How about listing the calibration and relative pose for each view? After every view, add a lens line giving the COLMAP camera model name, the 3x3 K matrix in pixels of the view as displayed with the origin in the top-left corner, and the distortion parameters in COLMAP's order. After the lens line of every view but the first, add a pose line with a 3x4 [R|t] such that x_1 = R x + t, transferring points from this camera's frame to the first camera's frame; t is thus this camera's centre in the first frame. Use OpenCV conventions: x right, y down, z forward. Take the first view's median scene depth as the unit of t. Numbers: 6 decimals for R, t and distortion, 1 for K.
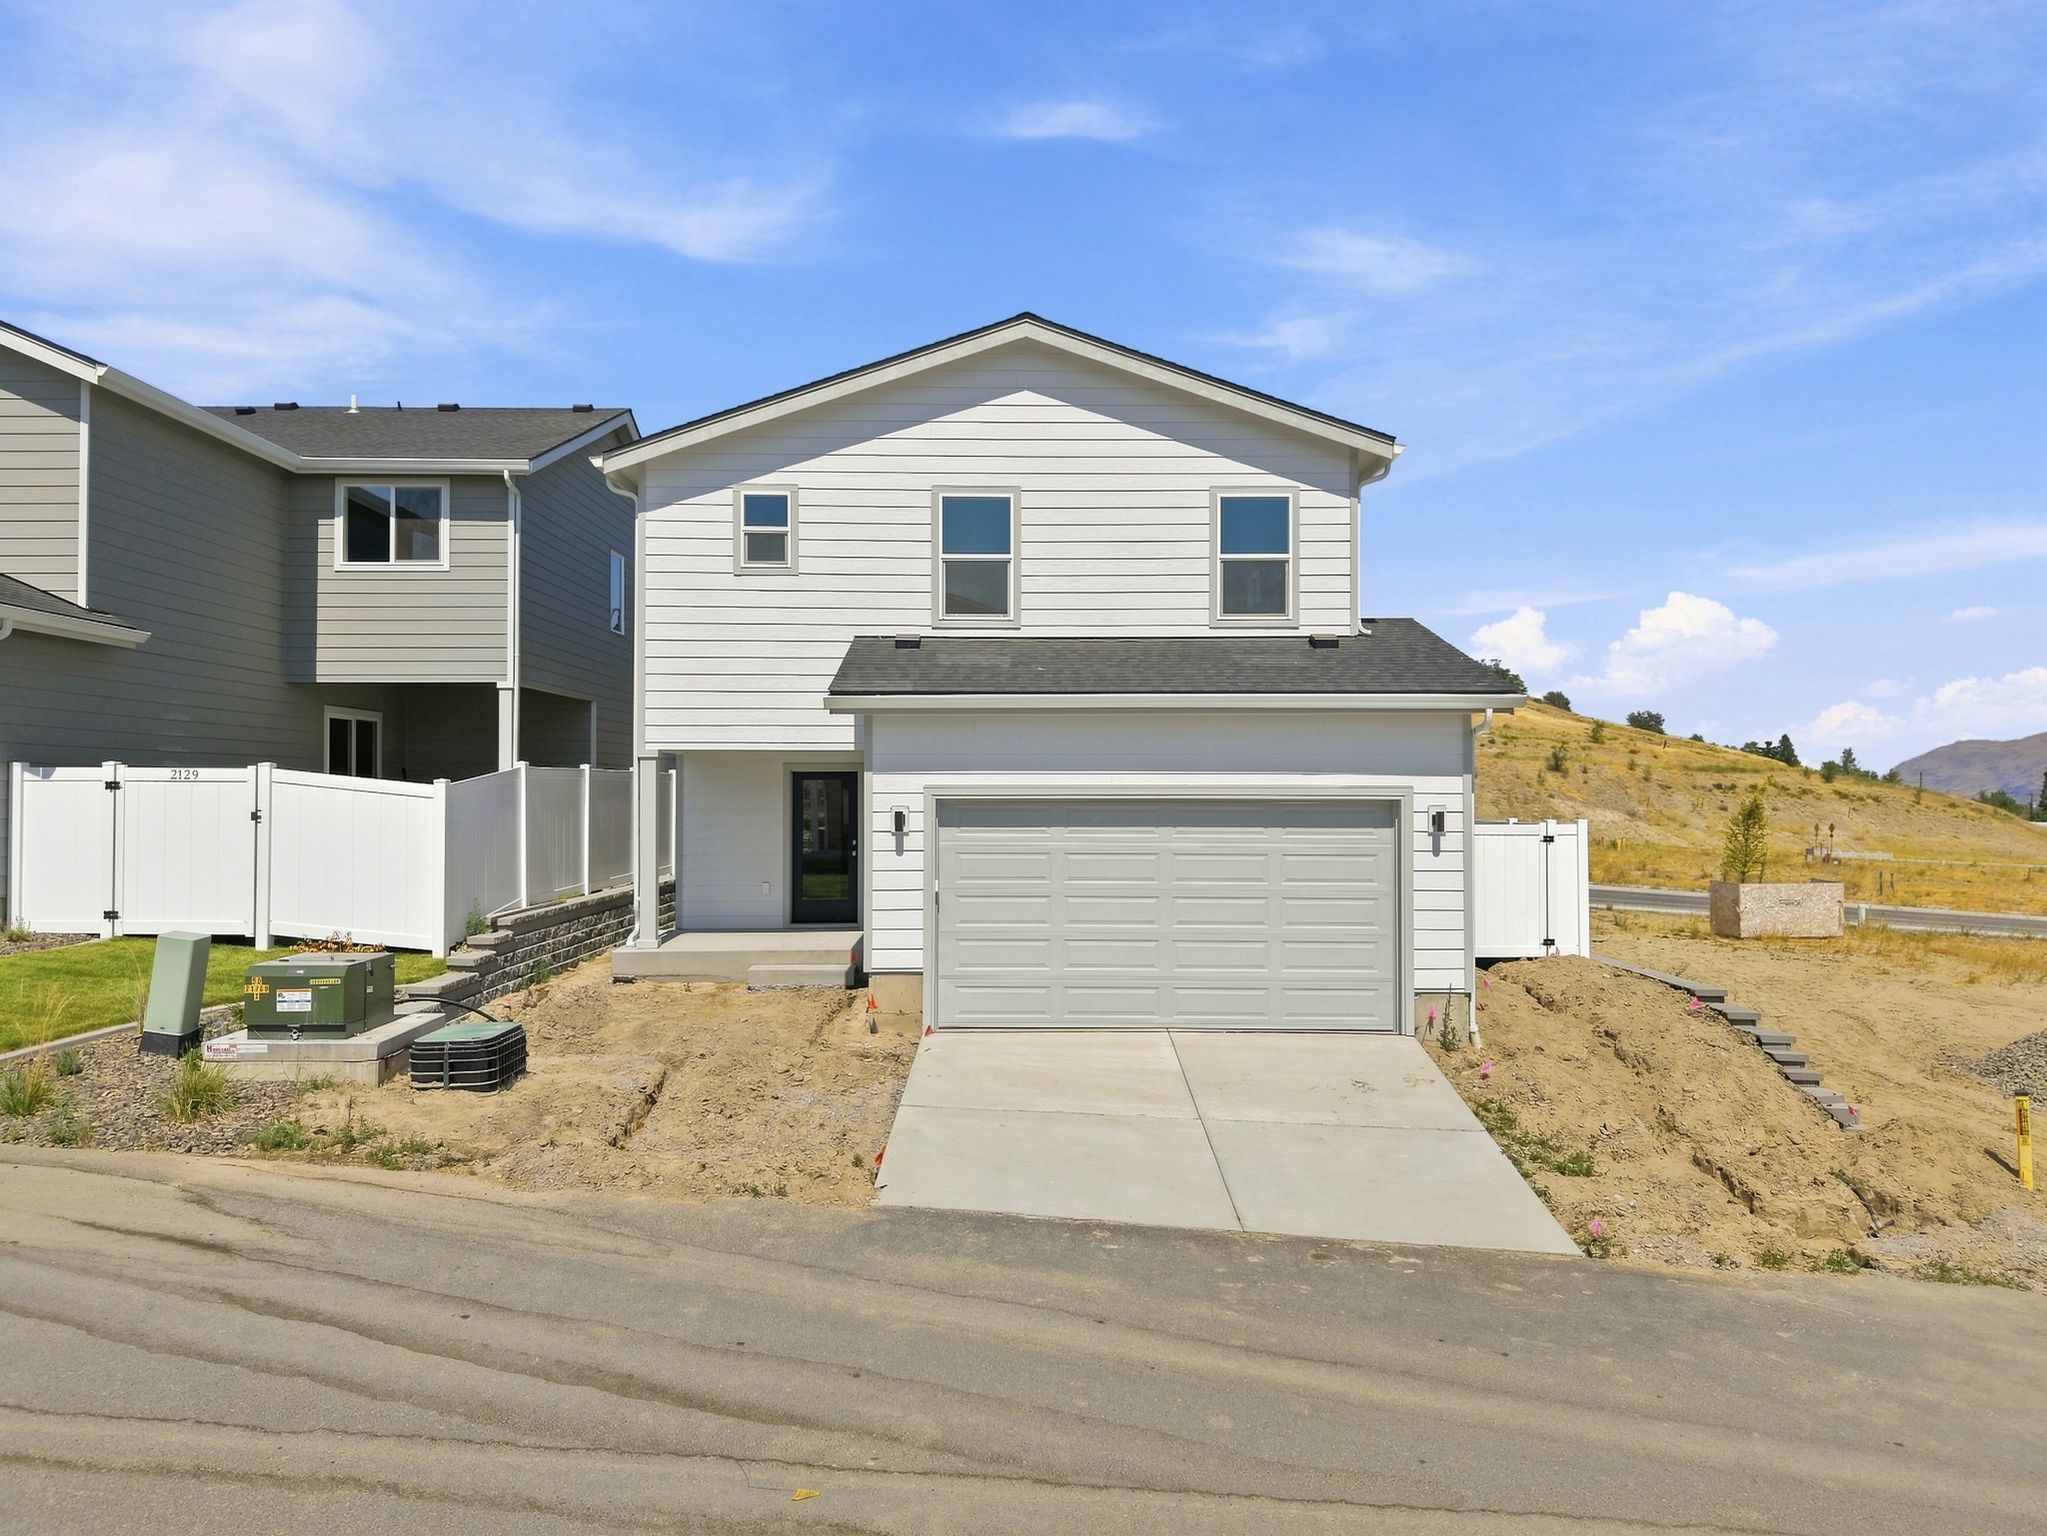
lens RADIAL K [[1393.5, 0, 1023.5], [0, 1393.5, 768.0], [0, 0, 1]] dist [0.045339, -0.049045]
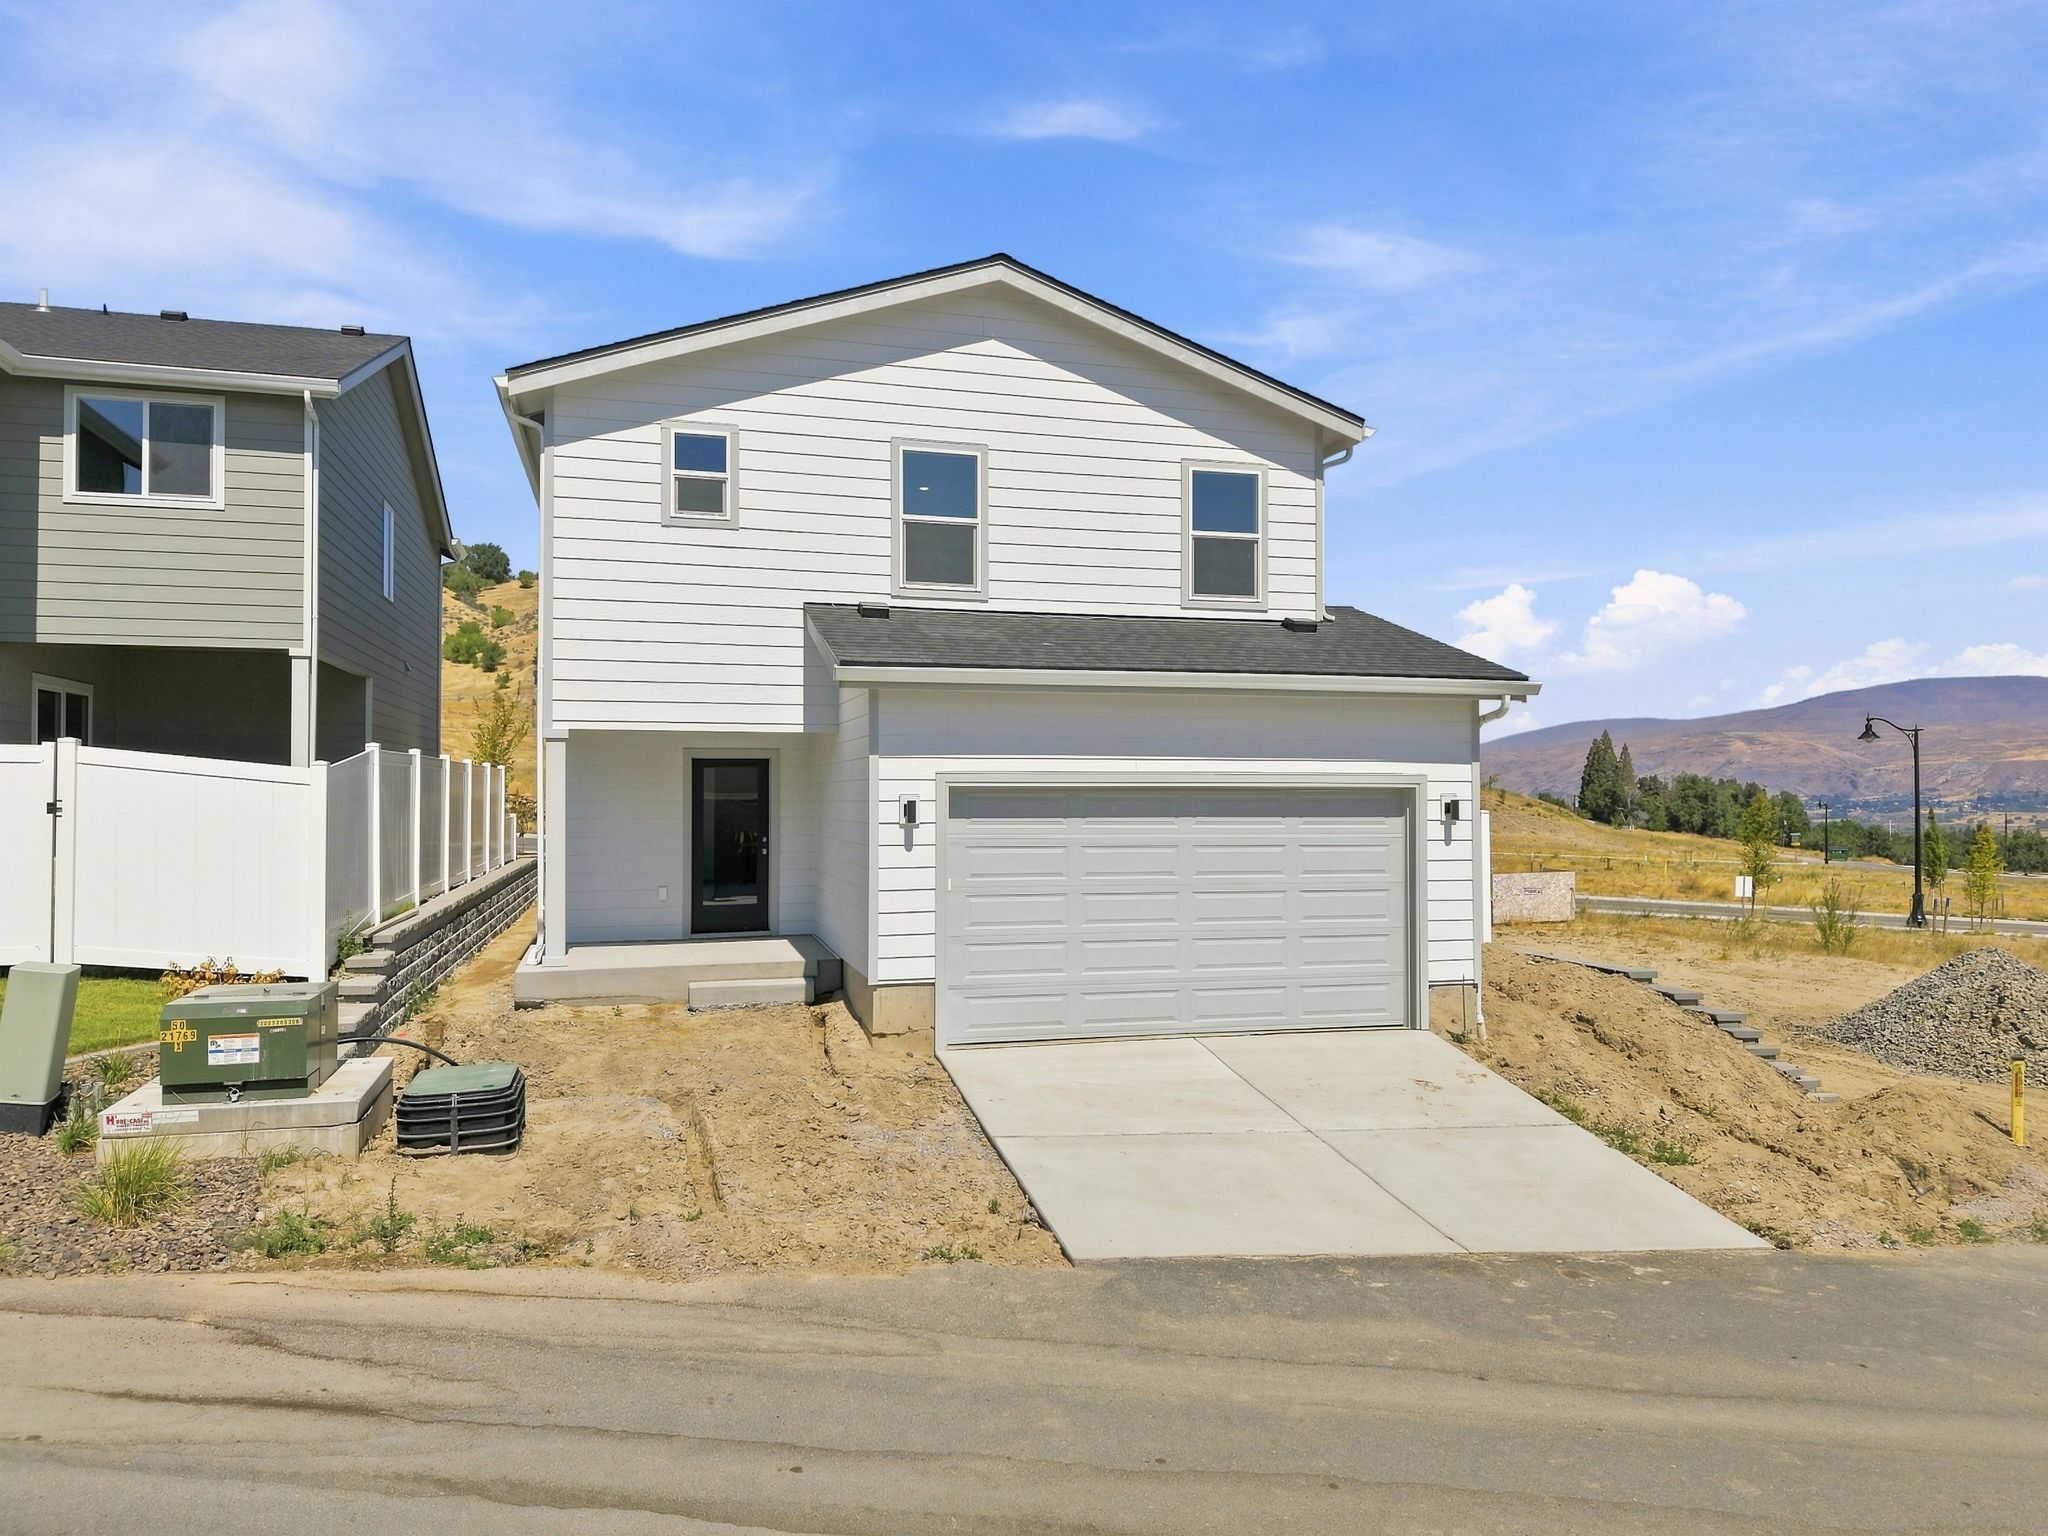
lens RADIAL K [[1390.3, 0, 1024.0], [0, 1390.3, 768.0], [0, 0, 1]] dist [0.031627, -0.030630]
pose [[0.964309, 0.004928, 0.264734, -0.221700], [-0.004298, 0.999986, -0.002960, 0.011586], [-0.264745, 0.001716, 0.964317, 0.121664]]
